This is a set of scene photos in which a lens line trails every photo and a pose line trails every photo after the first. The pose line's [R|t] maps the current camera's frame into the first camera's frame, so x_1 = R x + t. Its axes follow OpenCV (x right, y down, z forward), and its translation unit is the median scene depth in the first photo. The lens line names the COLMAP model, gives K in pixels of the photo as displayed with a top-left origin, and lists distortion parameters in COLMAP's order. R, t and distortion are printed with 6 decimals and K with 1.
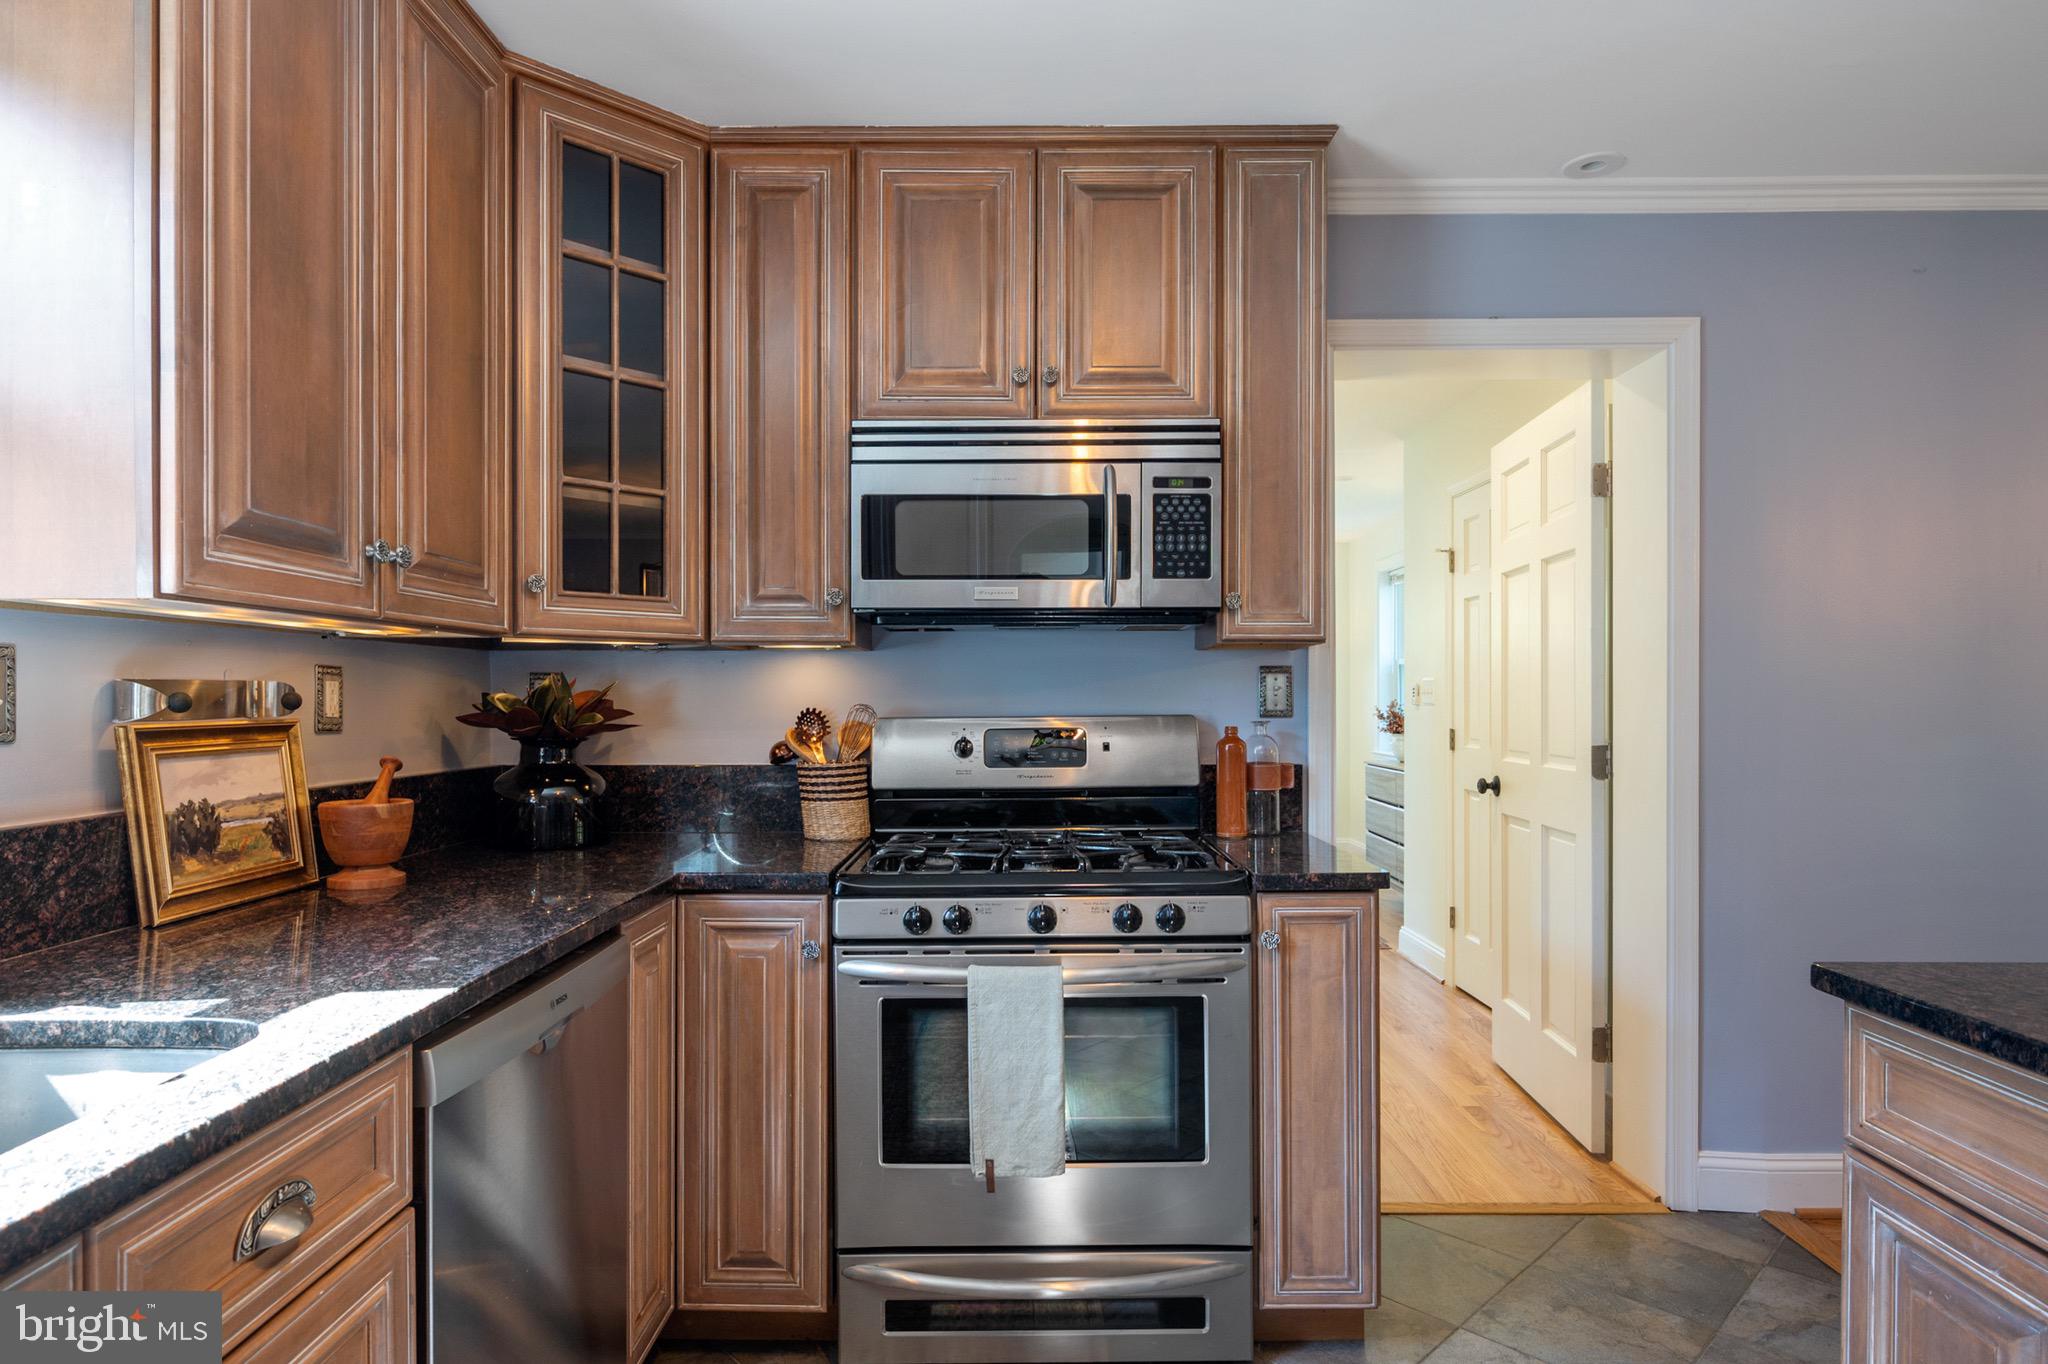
lens RADIAL K [[1136.7, 0, 1012.9], [0, 1136.7, 711.0], [0, 0, 1]] dist [-0.004674, 0.000748]
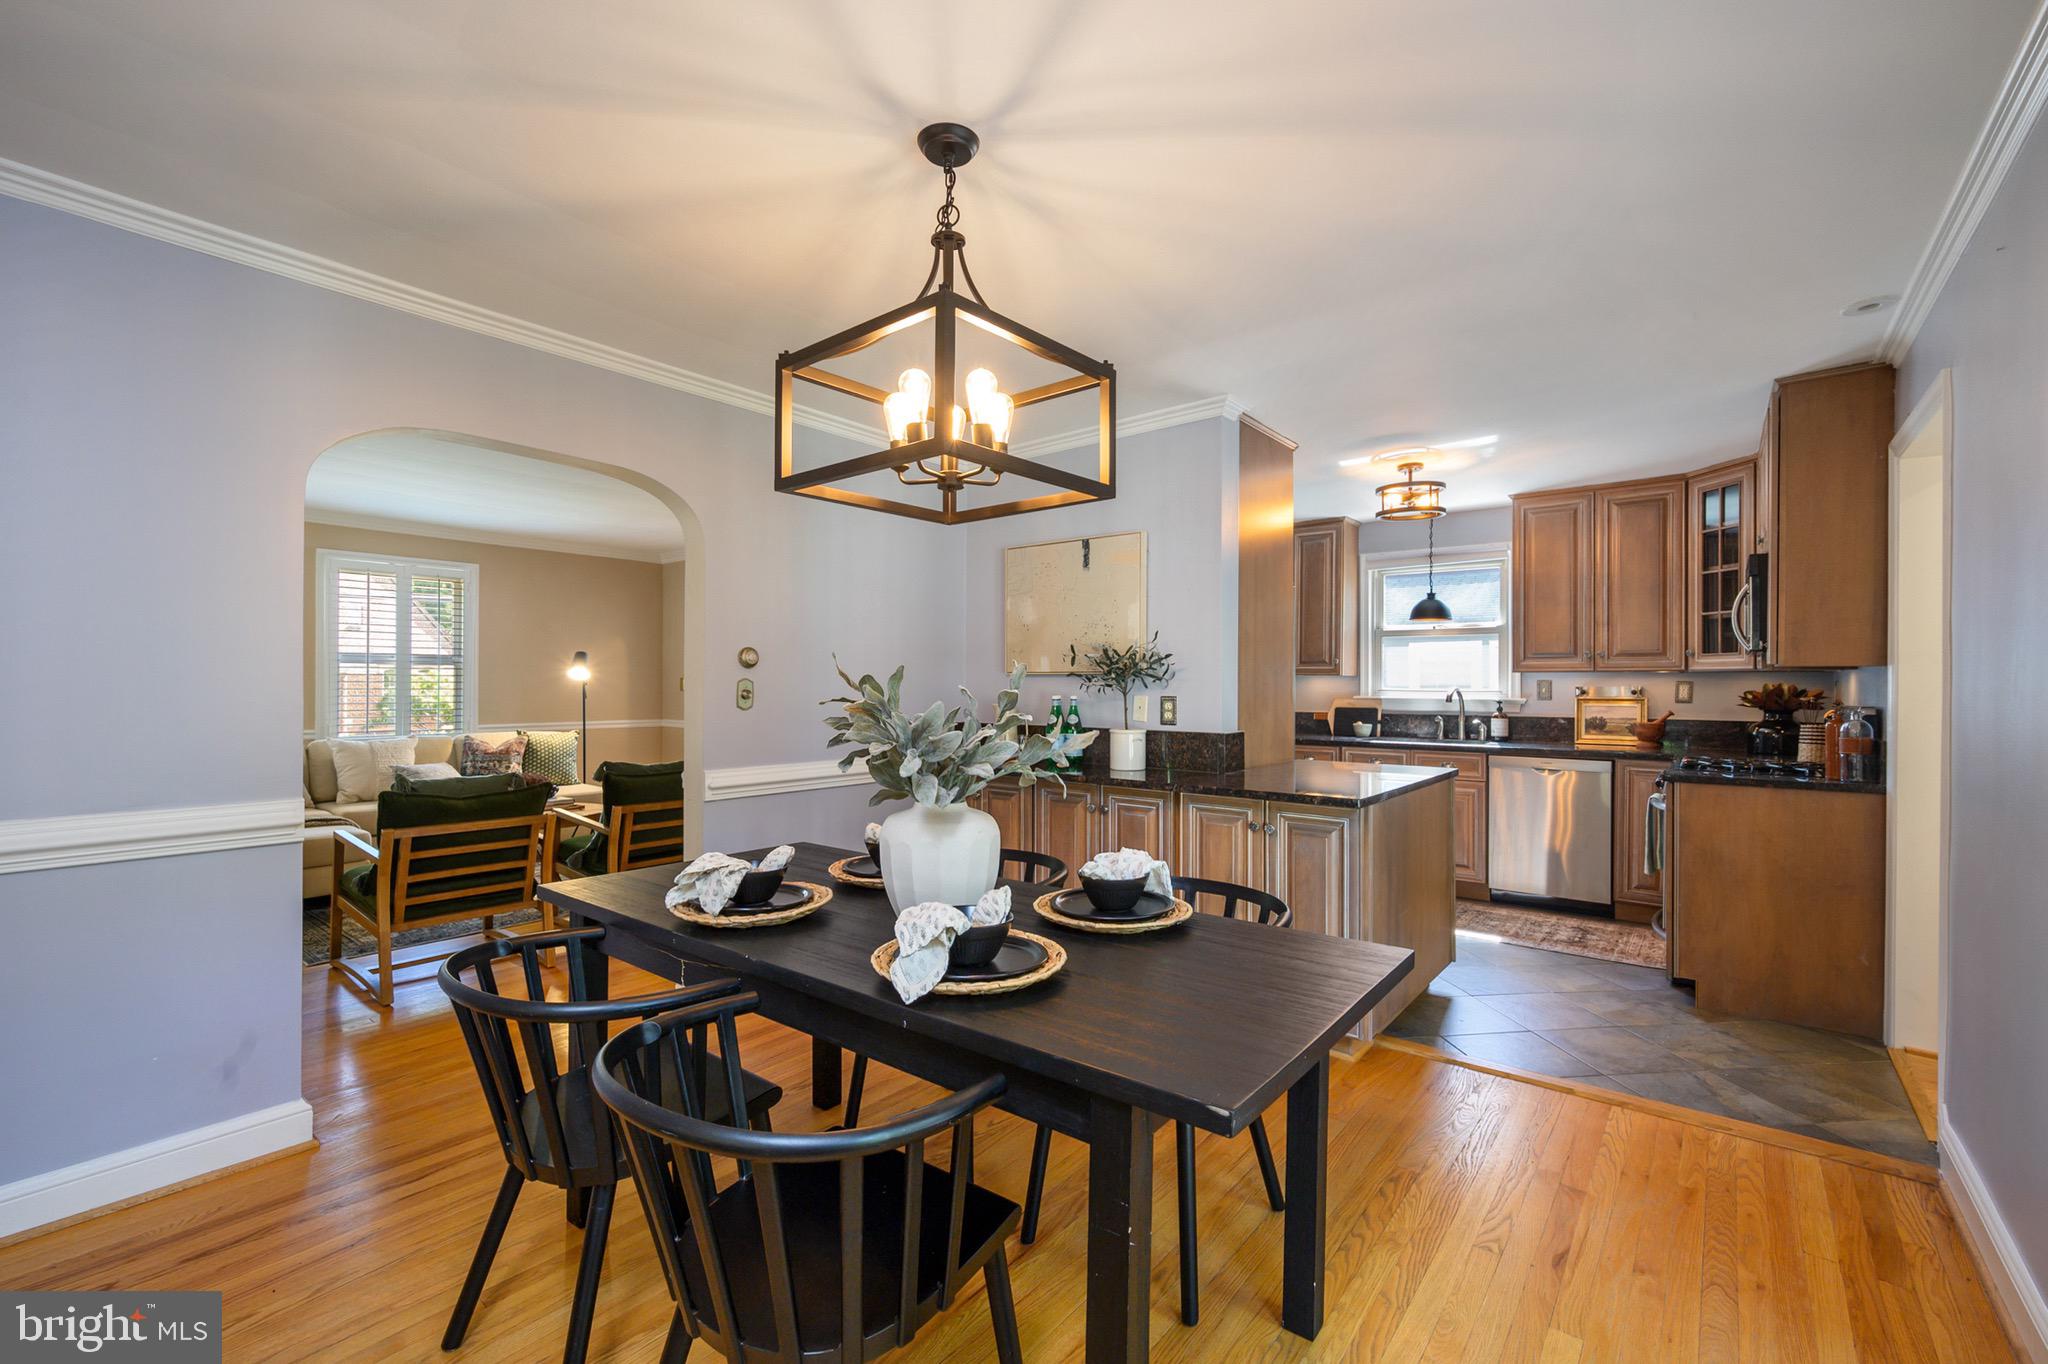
lens RADIAL K [[882.5, 0, 1014.8], [0, 882.5, 681.1], [0, 0, 1]] dist [0.000160, 0.001412]
pose [[-0.626606, -0.005461, -0.779317, 2.463067], [-0.012275, 0.999921, 0.002863, -0.025263], [0.779239, 0.011360, -0.626624, 1.091354]]
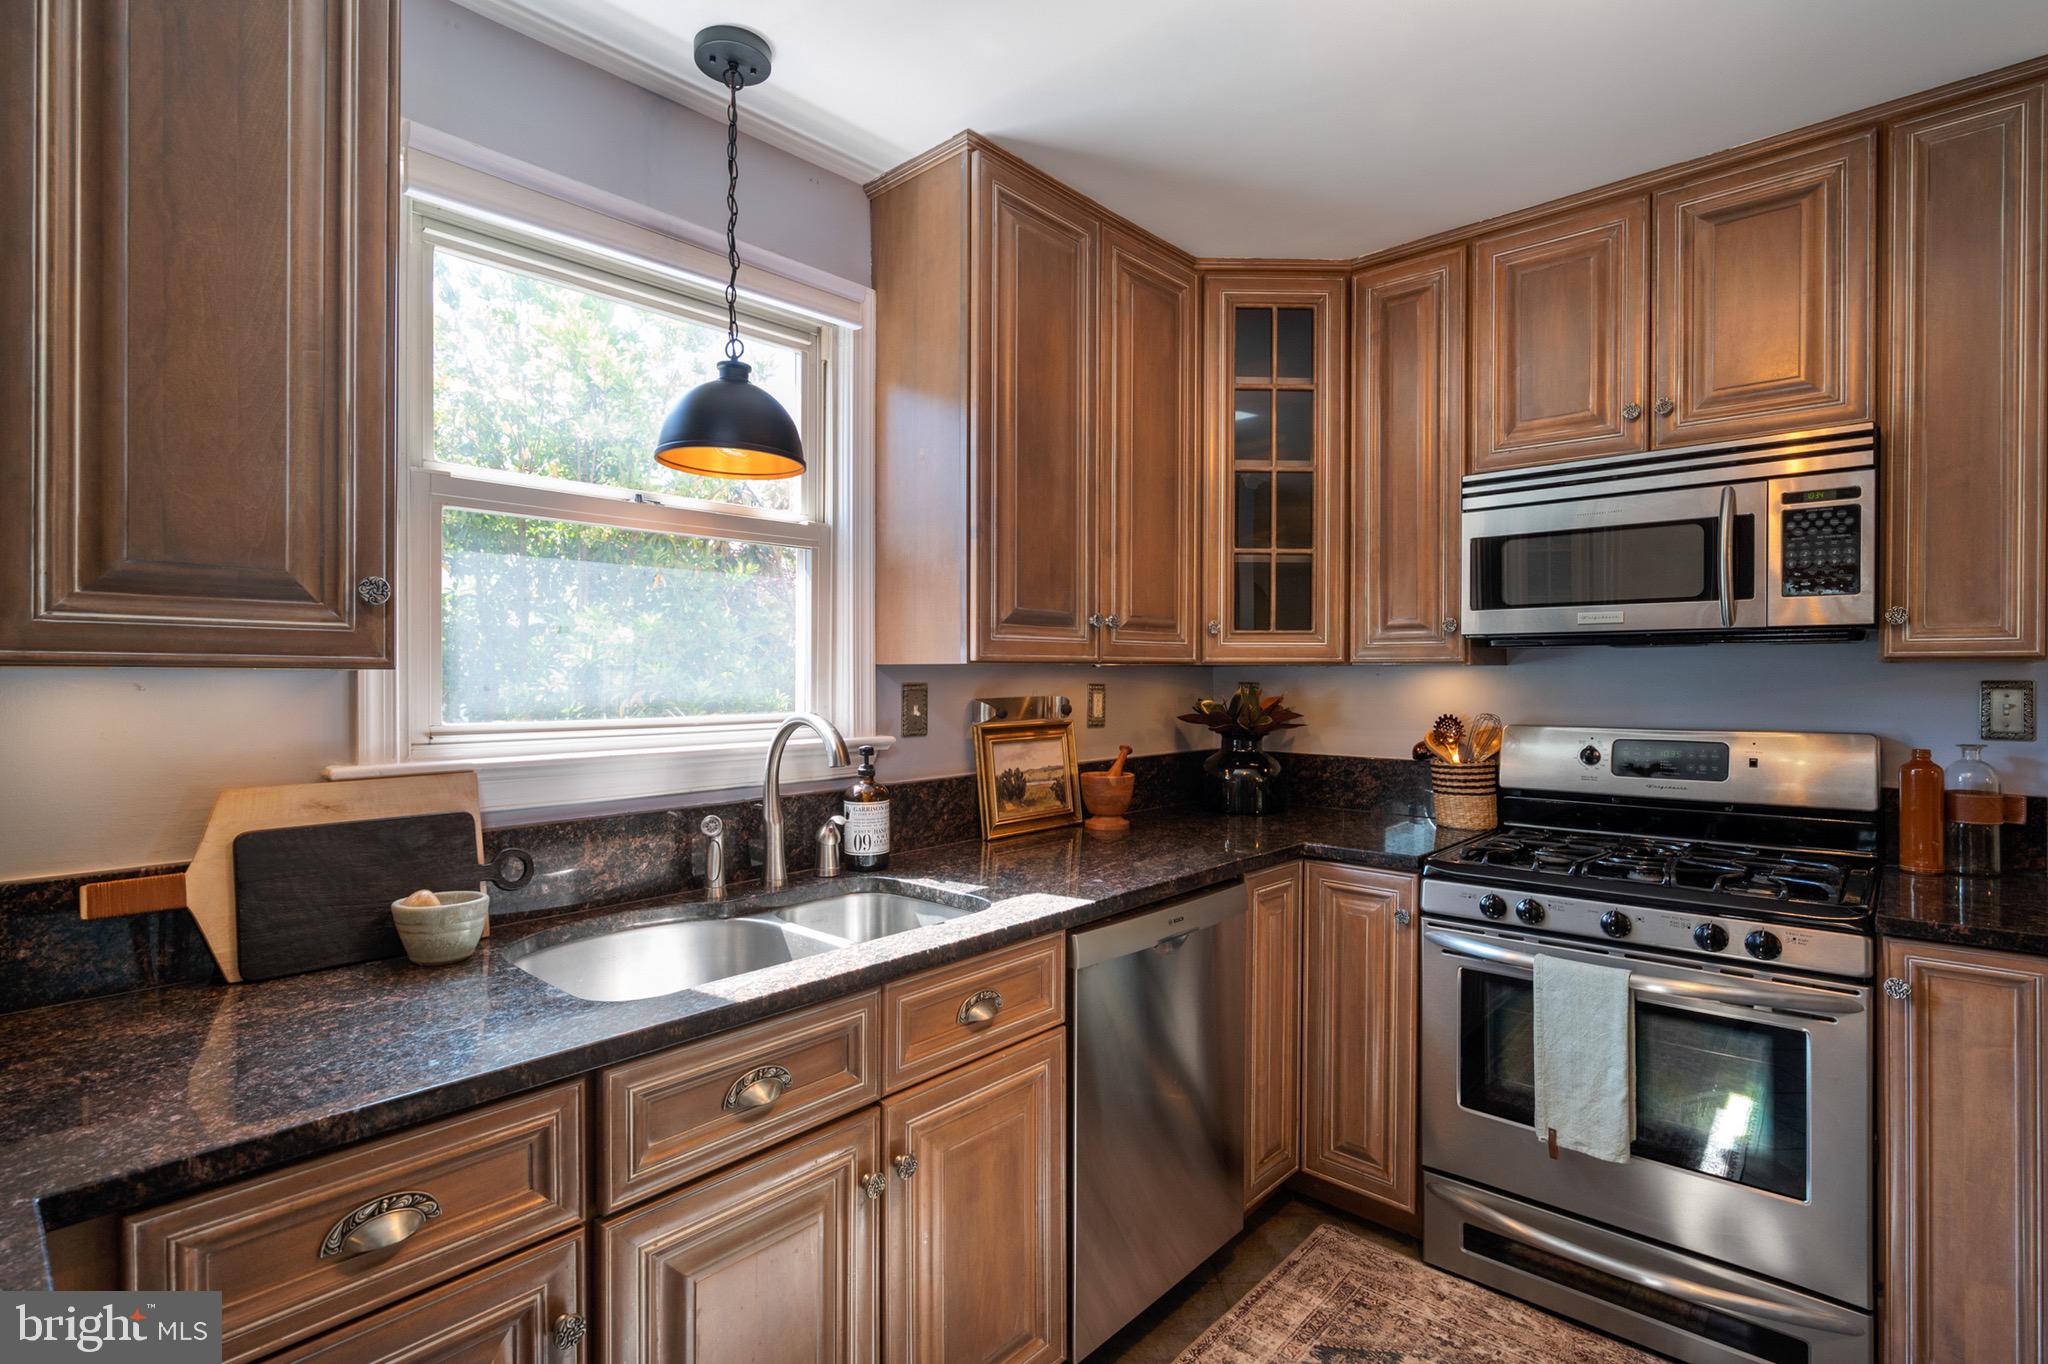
lens RADIAL K [[986.5, 0, 1019.8], [0, 986.5, 683.5], [0, 0, 1]] dist [0.000942, 0.000901]
pose [[0.741754, 0.007775, -0.670628, 0.230654], [-0.007564, 0.999966, 0.003227, -0.044311], [0.670630, 0.002679, 0.741787, -0.079111]]
